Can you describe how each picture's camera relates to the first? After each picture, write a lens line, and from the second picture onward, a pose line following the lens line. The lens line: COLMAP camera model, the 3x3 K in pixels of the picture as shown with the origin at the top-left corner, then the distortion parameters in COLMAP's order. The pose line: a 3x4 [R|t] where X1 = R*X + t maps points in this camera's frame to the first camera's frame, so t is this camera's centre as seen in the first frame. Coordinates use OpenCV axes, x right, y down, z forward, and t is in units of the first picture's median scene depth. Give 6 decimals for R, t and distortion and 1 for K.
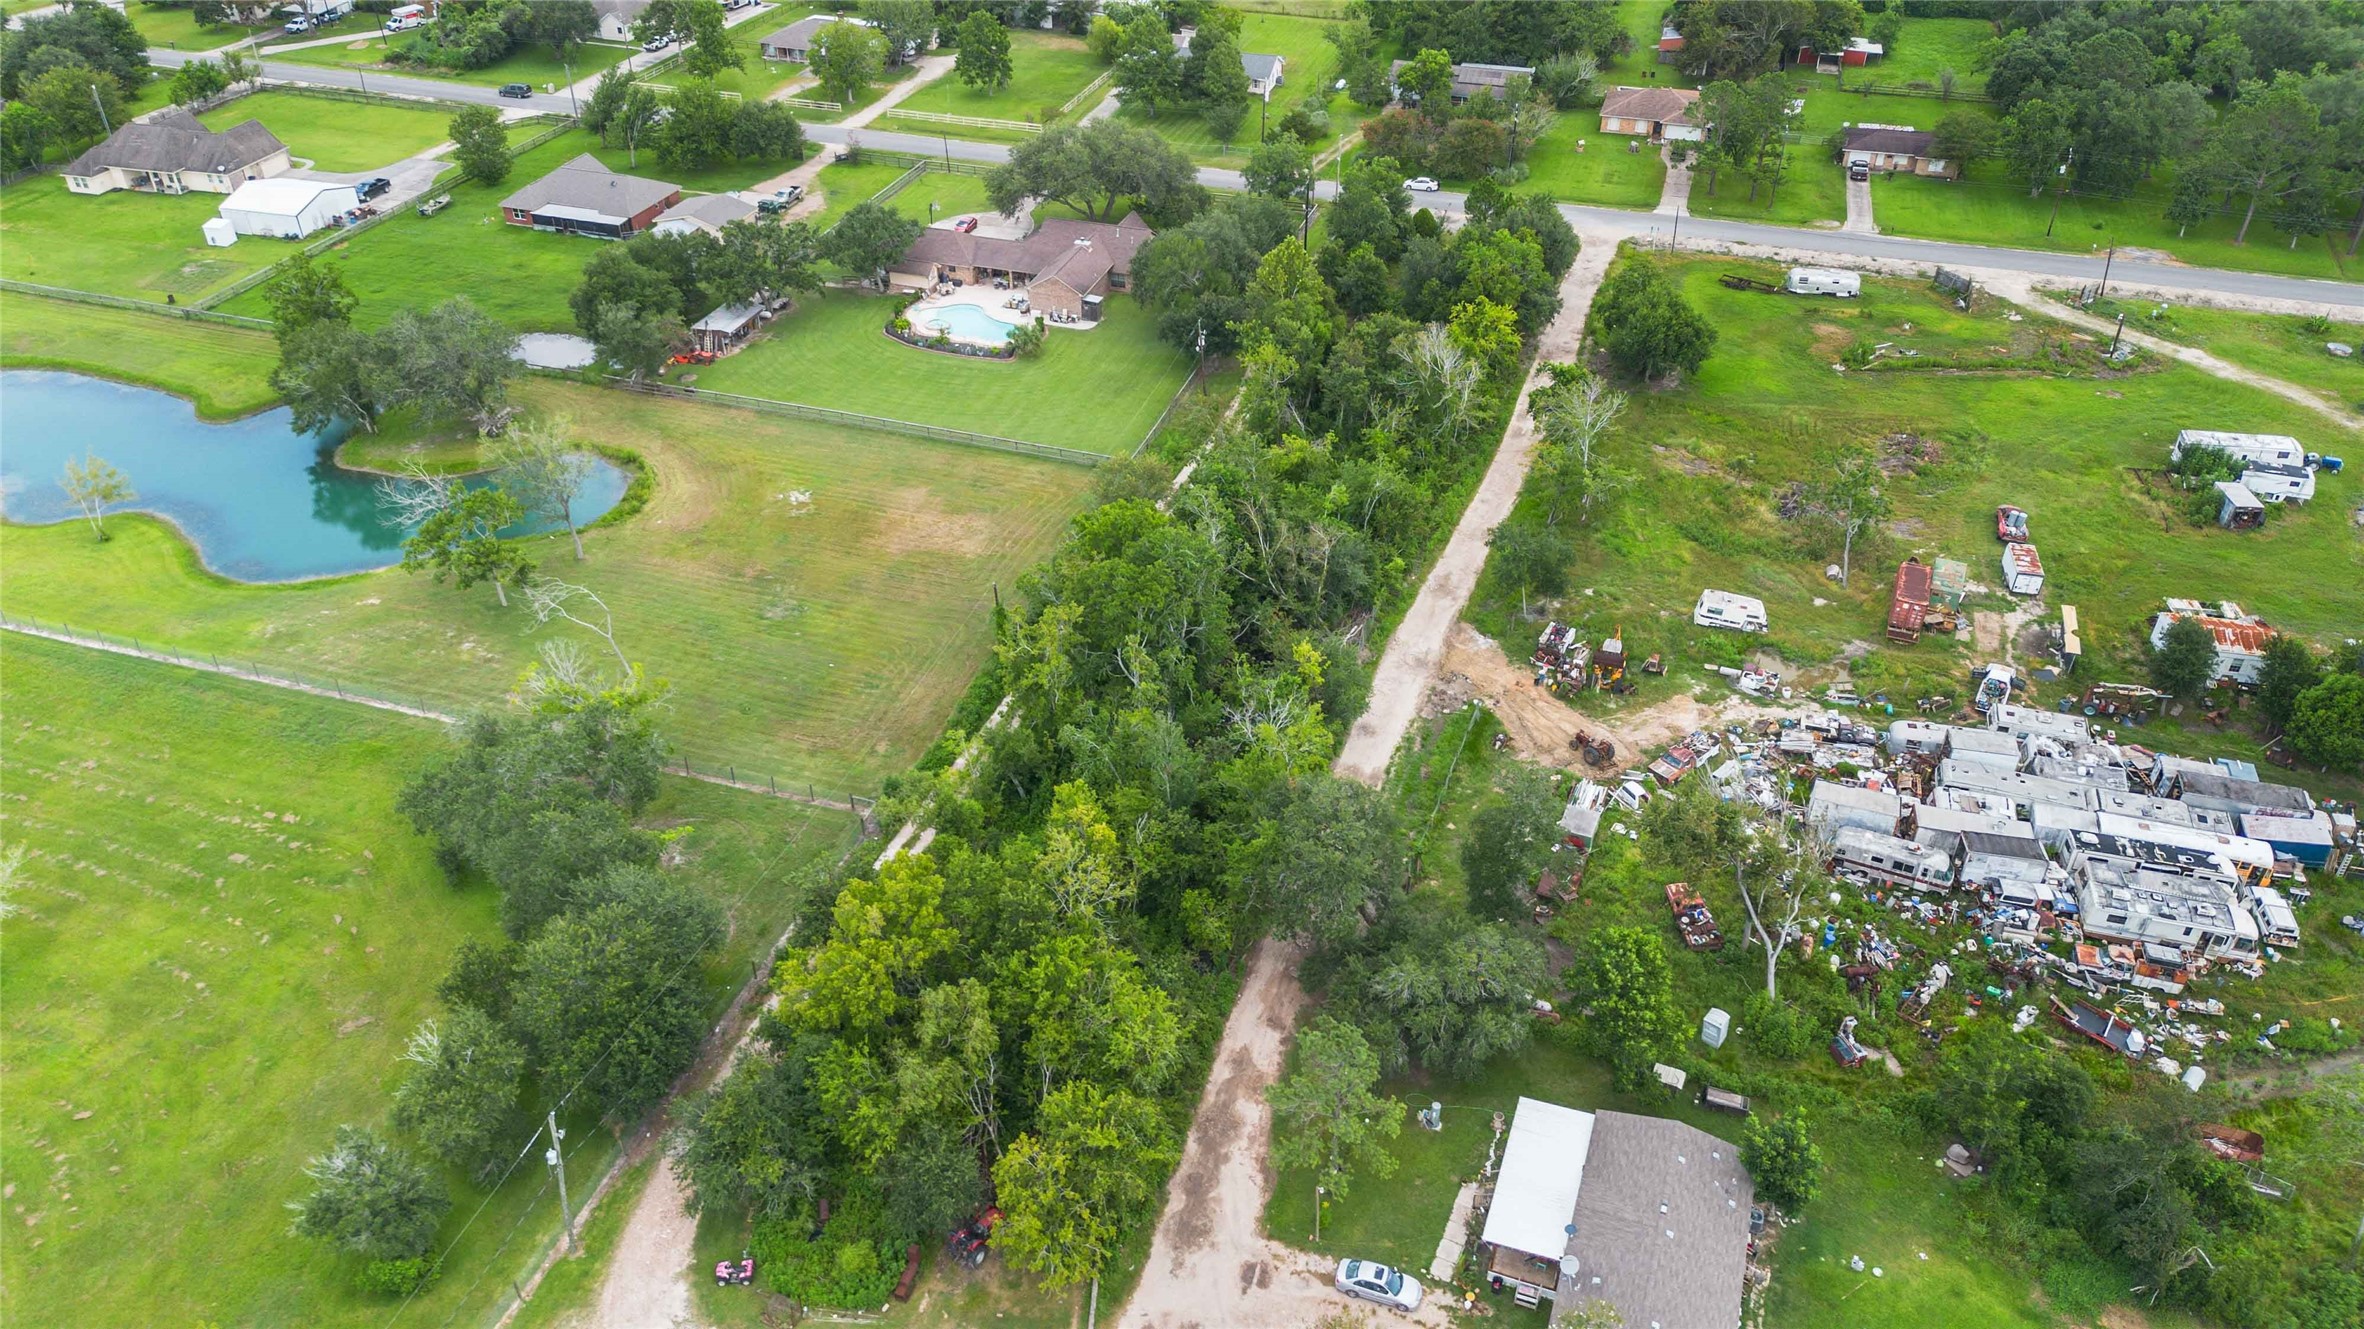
lens RADIAL K [[1664.0, 0, 1182.0], [0, 1664.0, 664.5], [0, 0, 1]] dist [0.058778, -0.063715]
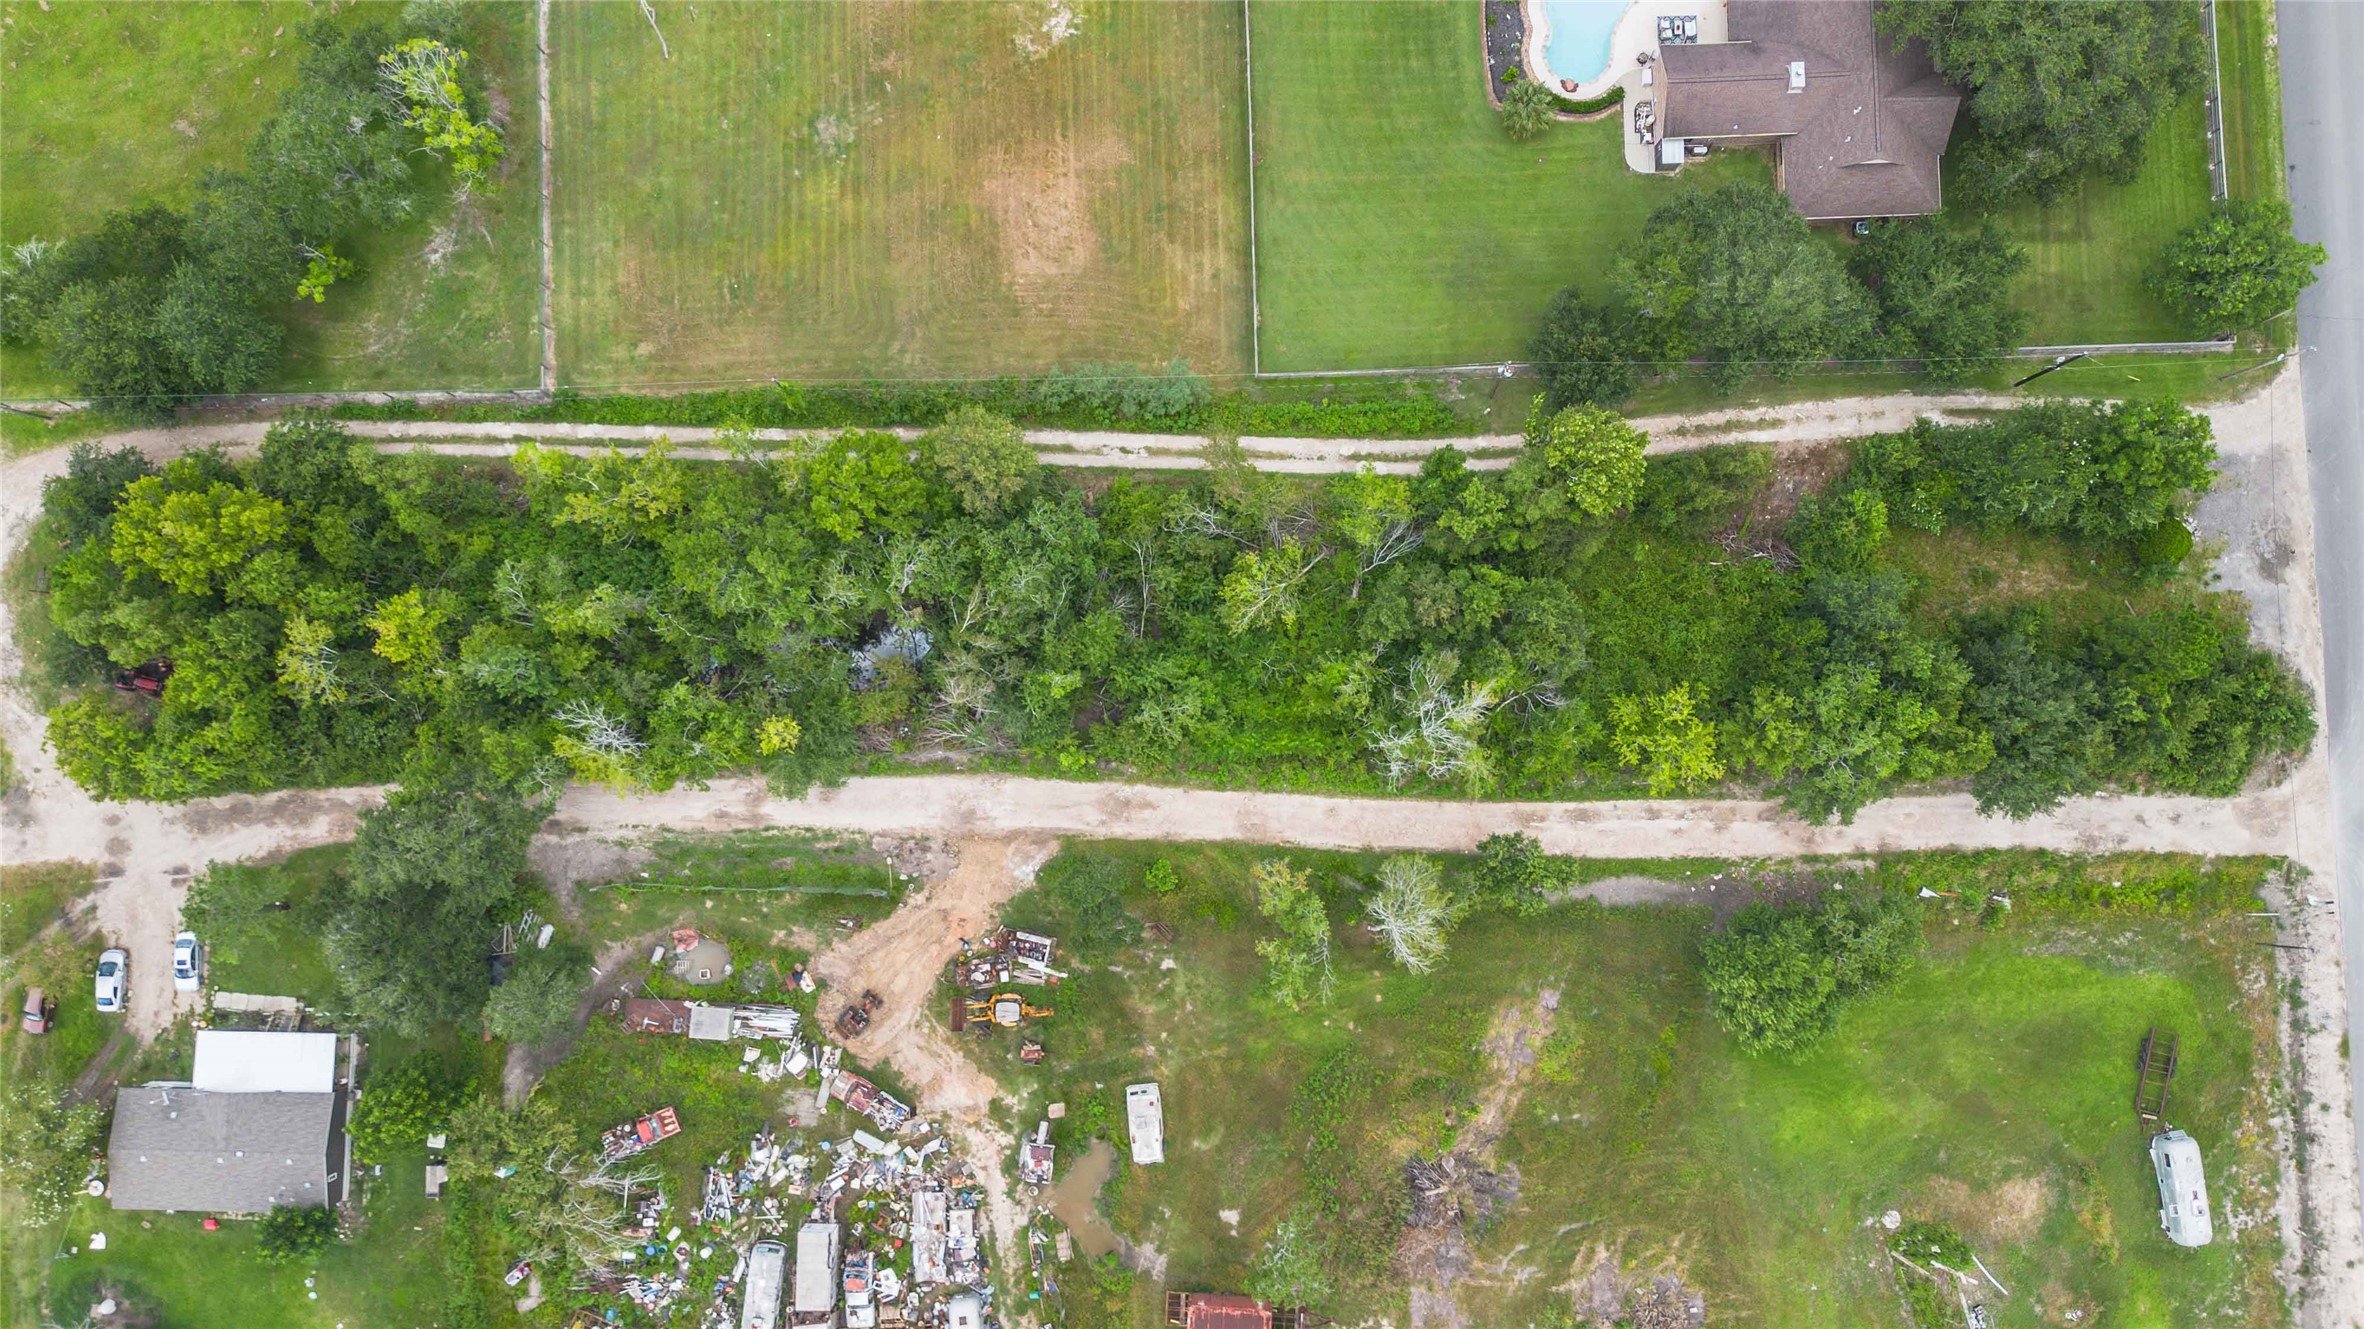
lens RADIAL K [[1664.0, 0, 1182.0], [0, 1664.0, 664.5], [0, 0, 1]] dist [0.058778, -0.063715]
pose [[0.333965, 0.940821, -0.057645, 0.134002], [-0.539374, 0.240900, 0.806872, -0.715571], [0.773009, -0.238375, 0.587907, 0.477096]]
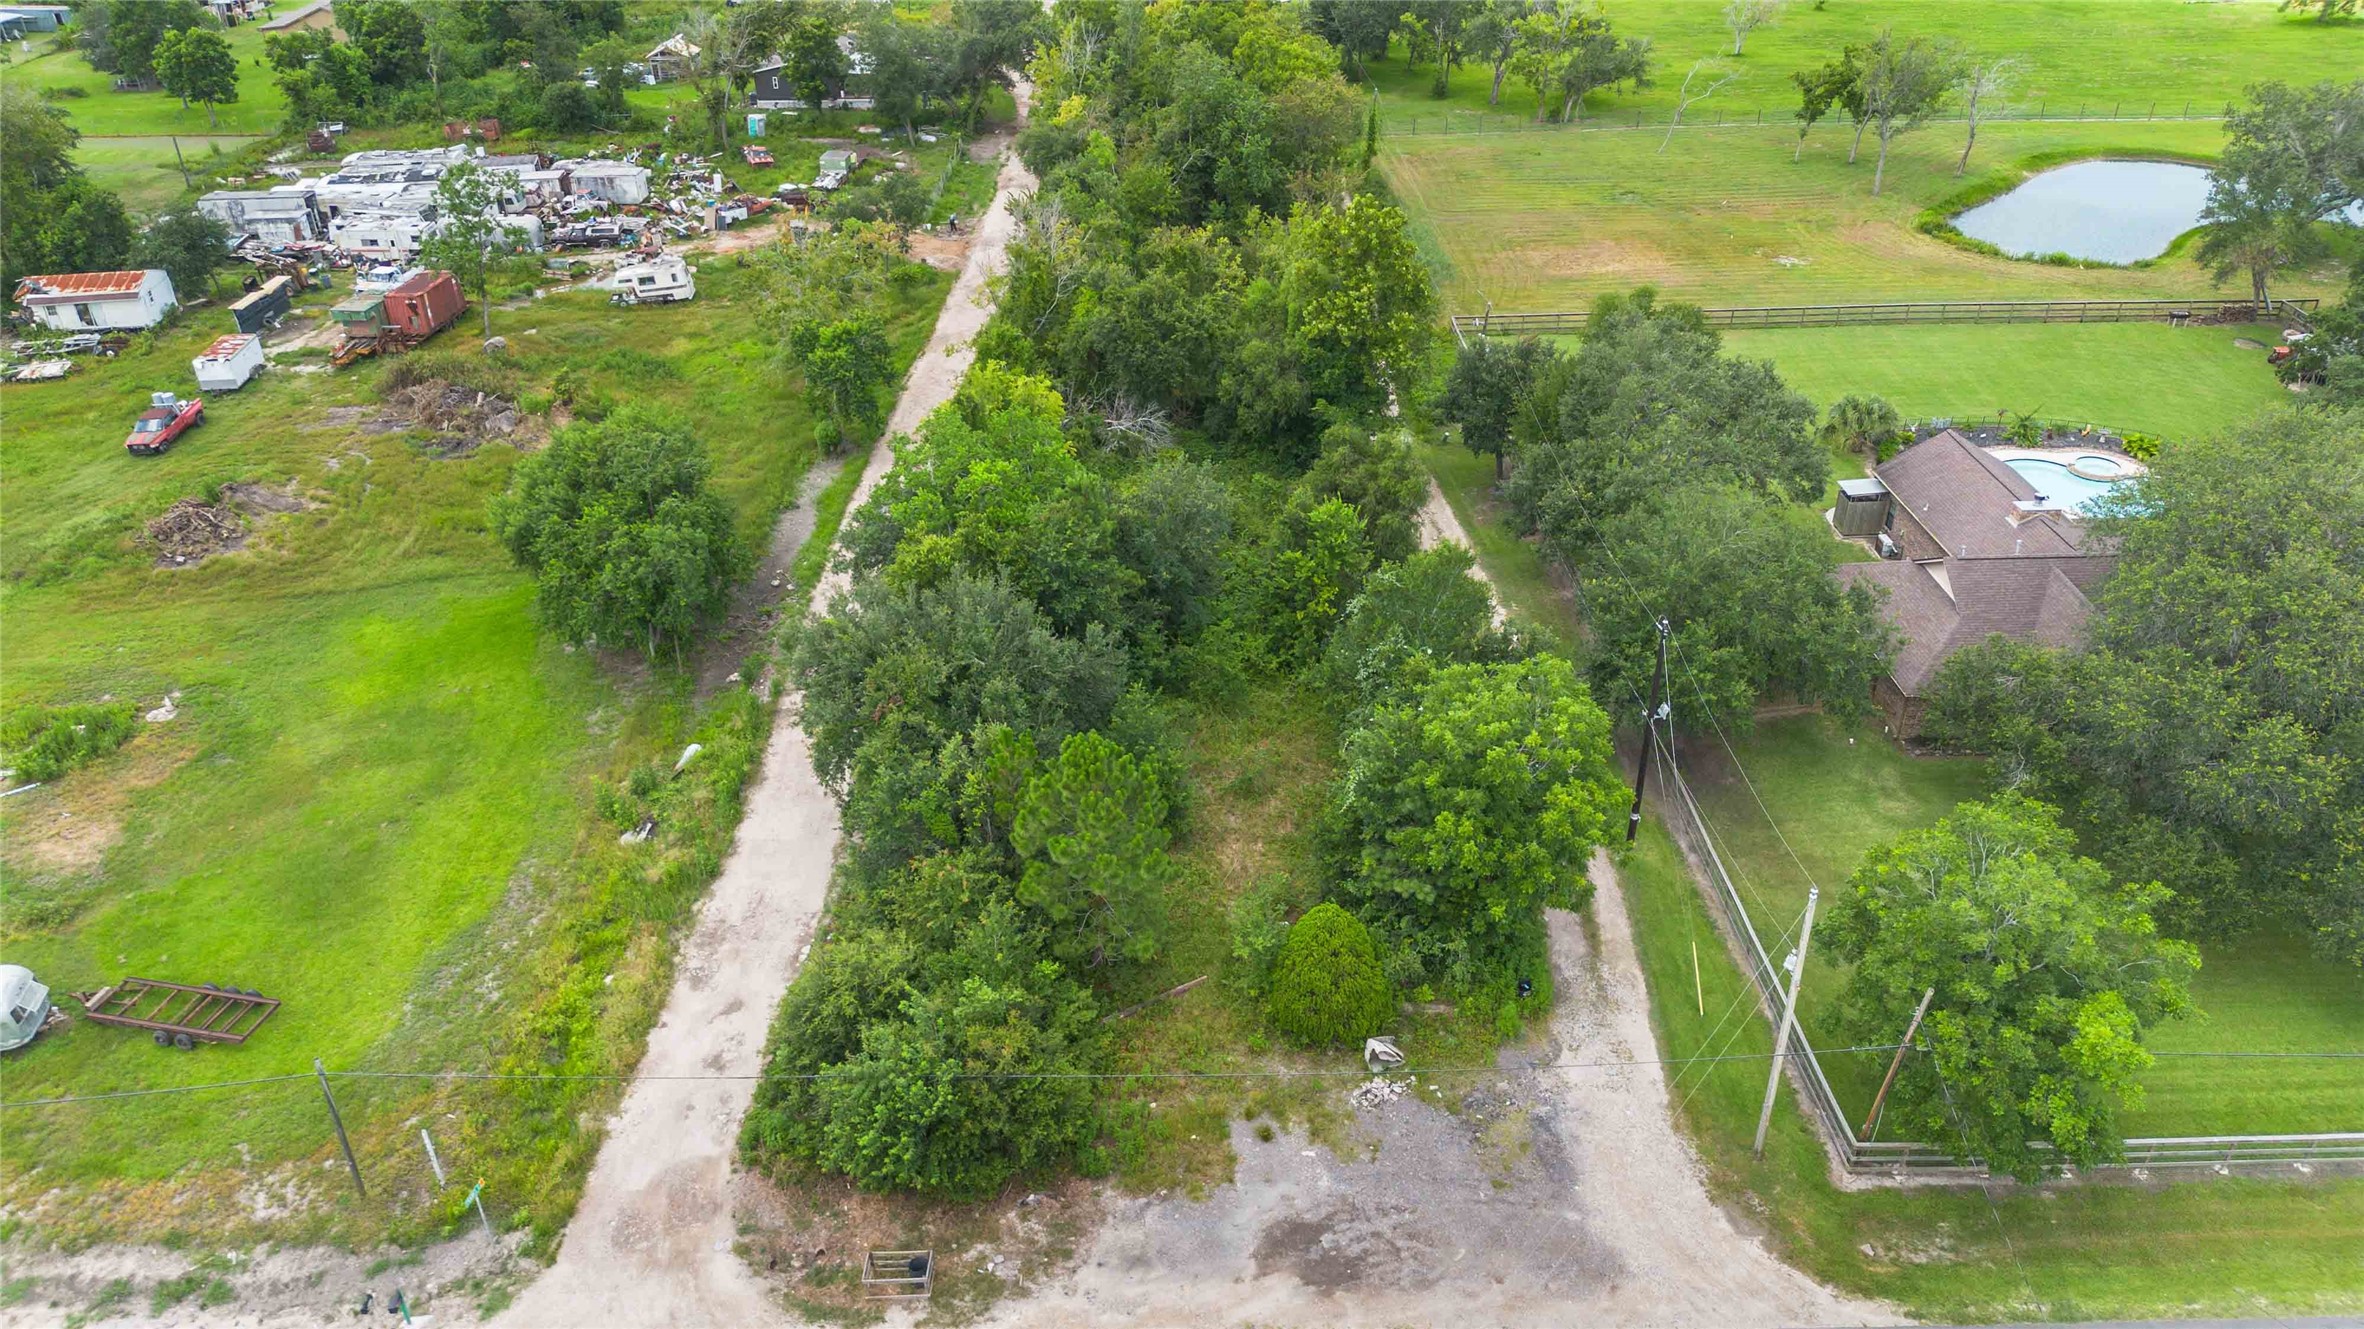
lens RADIAL K [[1664.0, 0, 1182.0], [0, 1664.0, 664.5], [0, 0, 1]] dist [0.058778, -0.063715]
pose [[-0.942673, 0.182725, -0.279249, 0.302958], [-0.184406, 0.412207, 0.892233, -0.675531], [0.278141, 0.892579, -0.354881, 1.361925]]
